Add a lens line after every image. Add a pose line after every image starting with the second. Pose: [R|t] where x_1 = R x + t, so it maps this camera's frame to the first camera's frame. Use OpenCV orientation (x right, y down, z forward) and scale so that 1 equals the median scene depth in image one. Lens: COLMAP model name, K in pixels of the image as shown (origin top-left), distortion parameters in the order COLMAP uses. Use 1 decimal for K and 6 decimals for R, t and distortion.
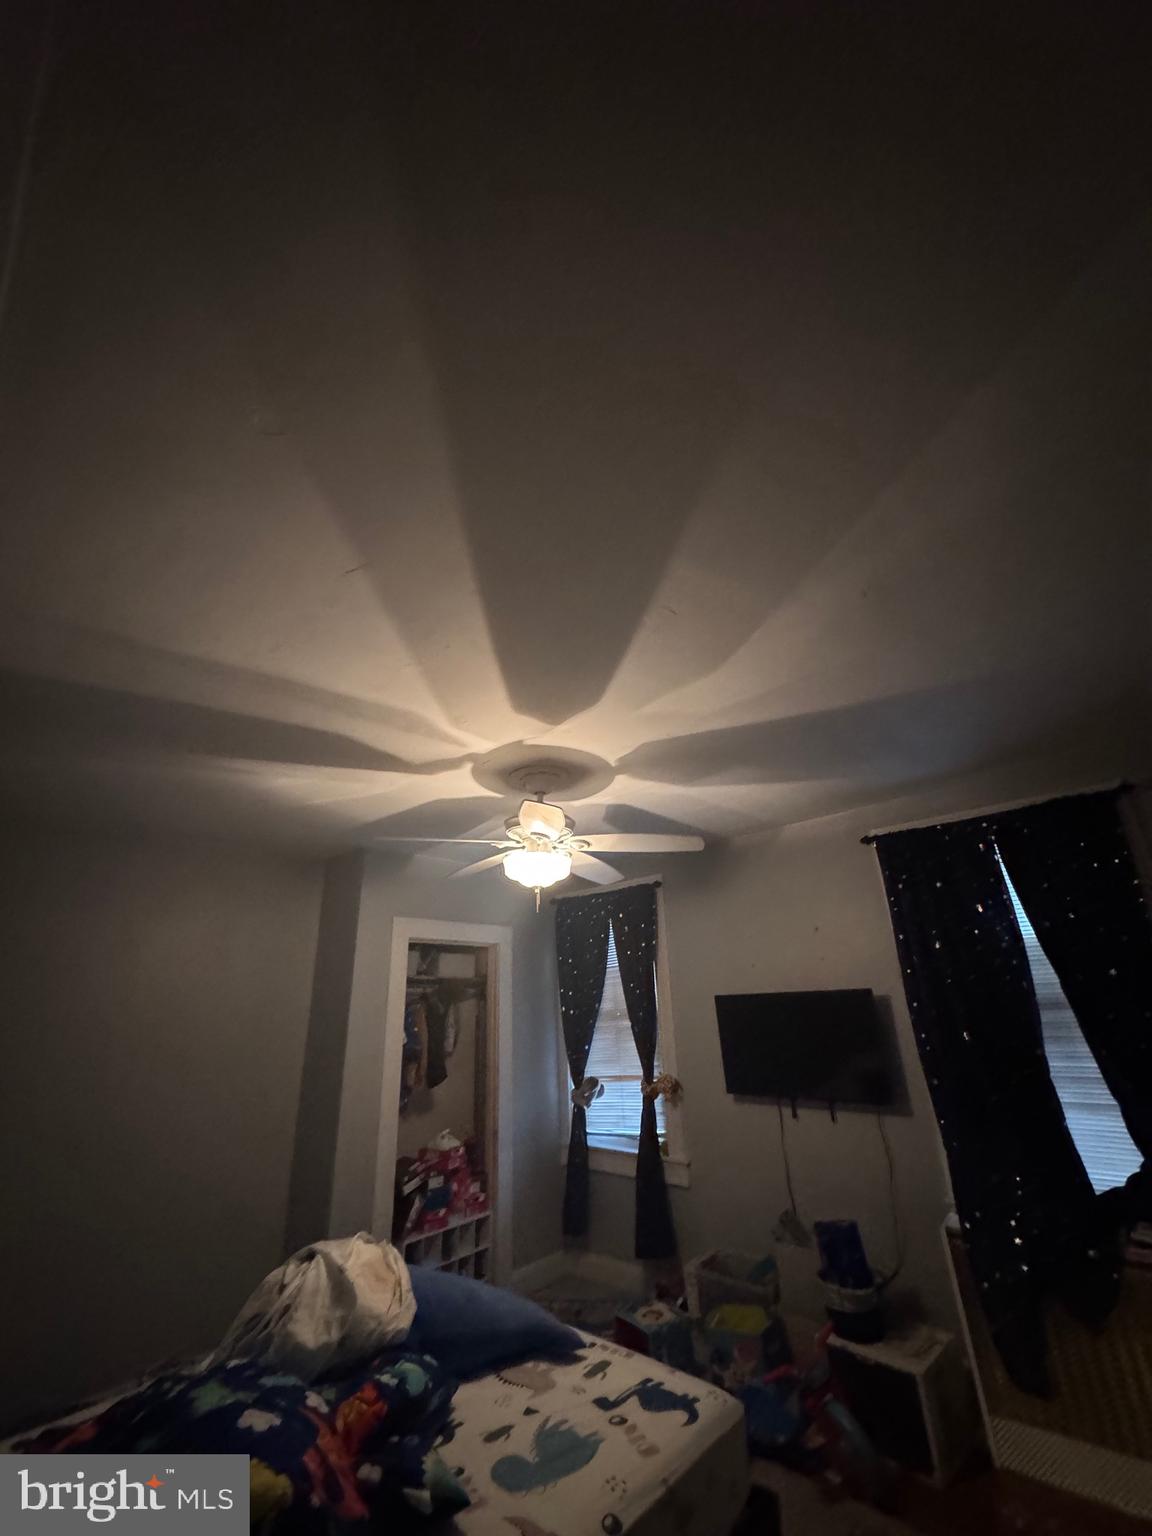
lens RADIAL K [[609.5, 0, 578.0], [0, 609.5, 769.1], [0, 0, 1]] dist [-0.001869, 0.001351]
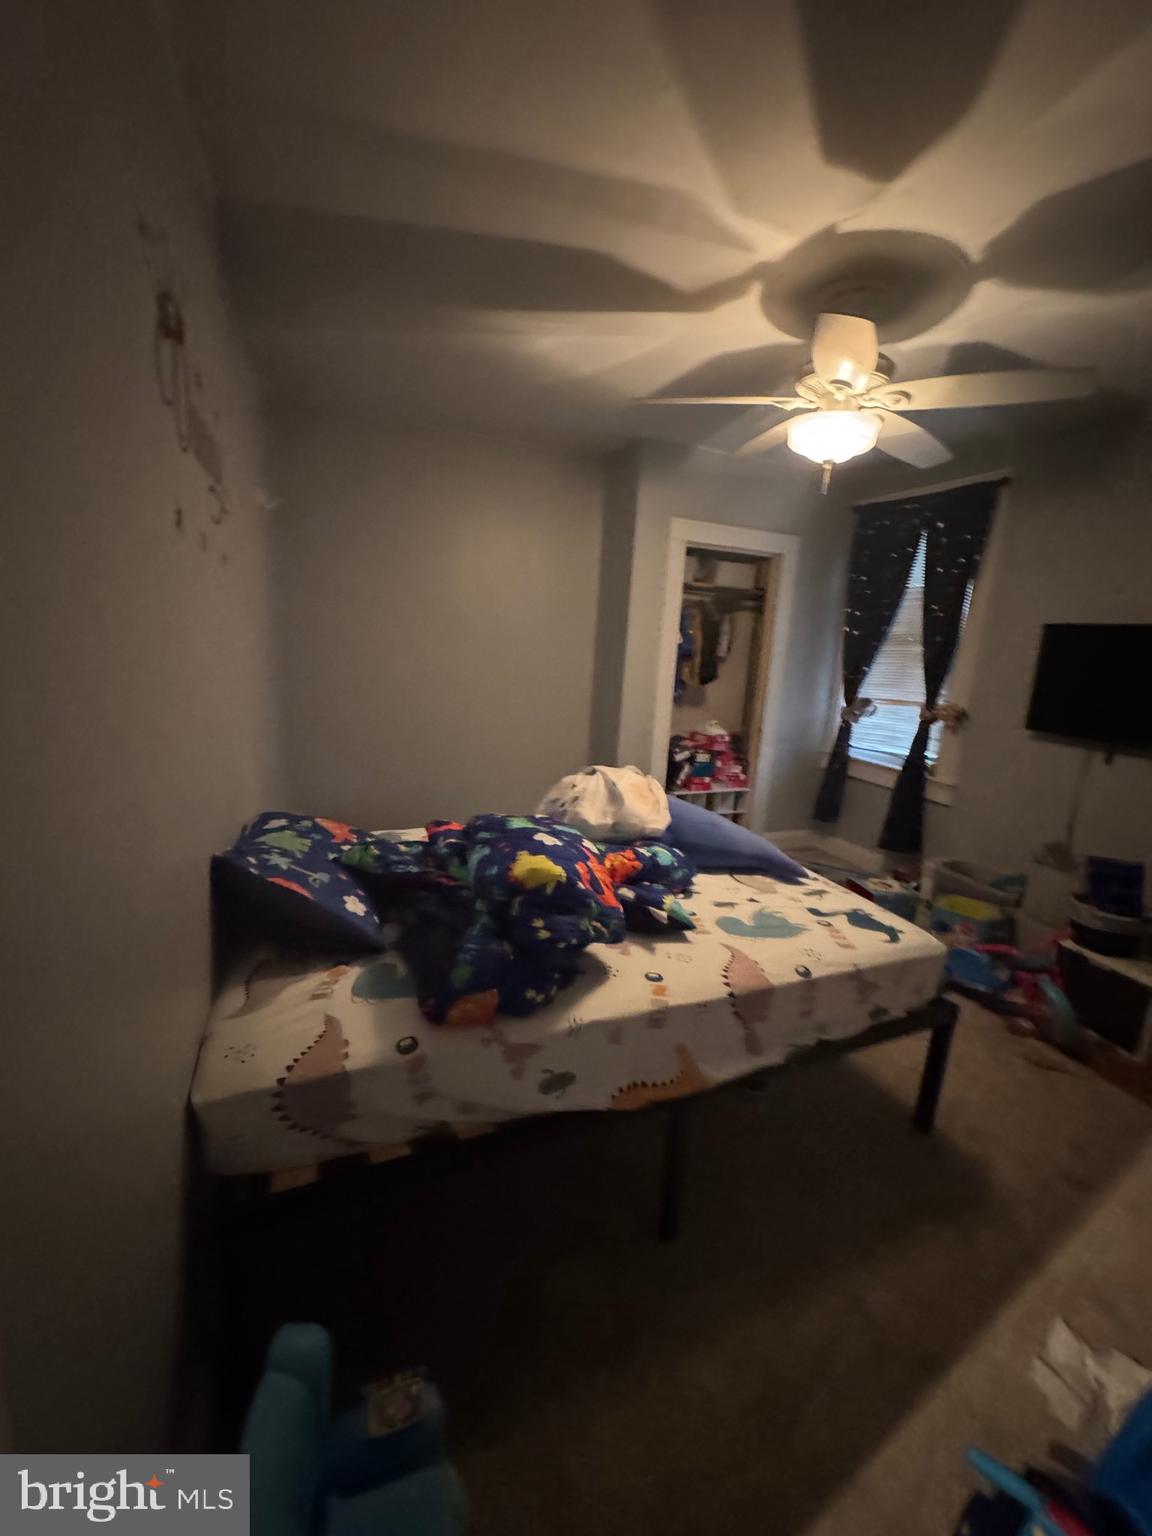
lens RADIAL K [[609.5, 0, 580.5], [0, 609.5, 766.9], [0, 0, 1]] dist [-0.001869, 0.001351]
pose [[0.899849, 0.178113, -0.398180, 0.031278], [0.069290, 0.842879, 0.533623, 0.072463], [0.430663, -0.507770, 0.746123, 0.026586]]
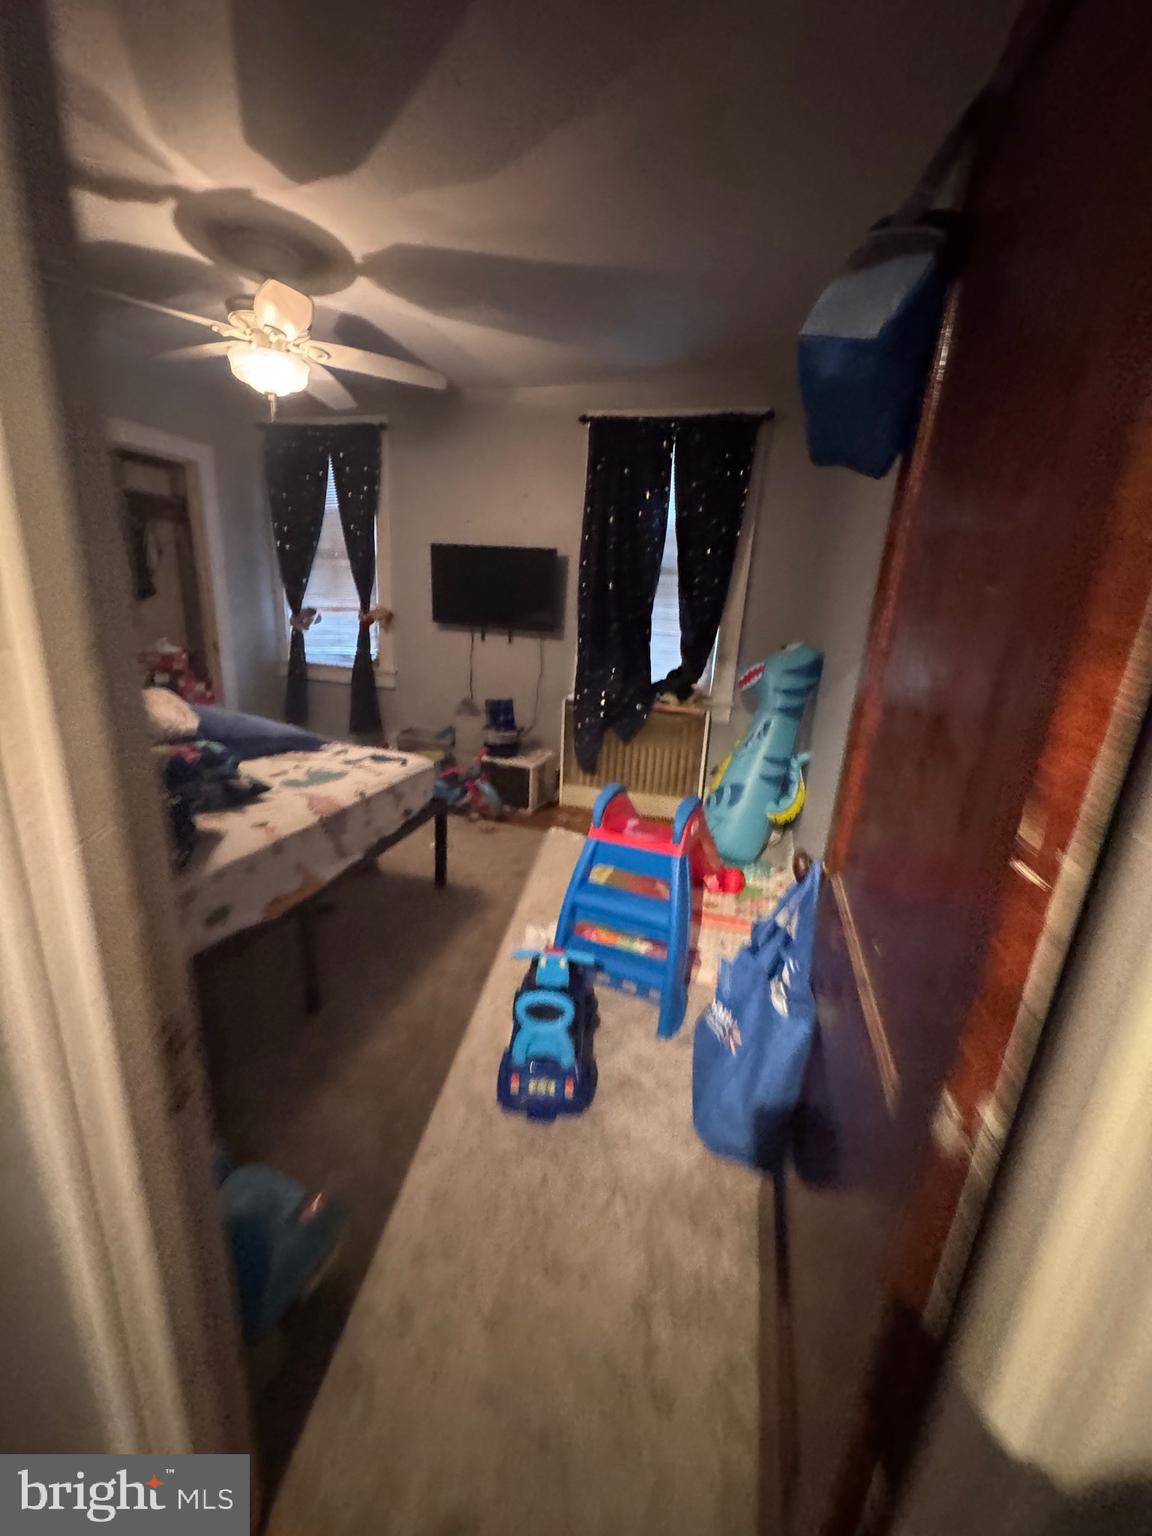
lens RADIAL K [[609.5, 0, 576.2], [0, 609.5, 767.3], [0, 0, 1]] dist [-0.001869, 0.001351]
pose [[0.892705, -0.037520, 0.449076, -0.084532], [-0.244910, 0.796119, 0.553365, 0.010466], [-0.378280, -0.603975, 0.701511, -0.213412]]
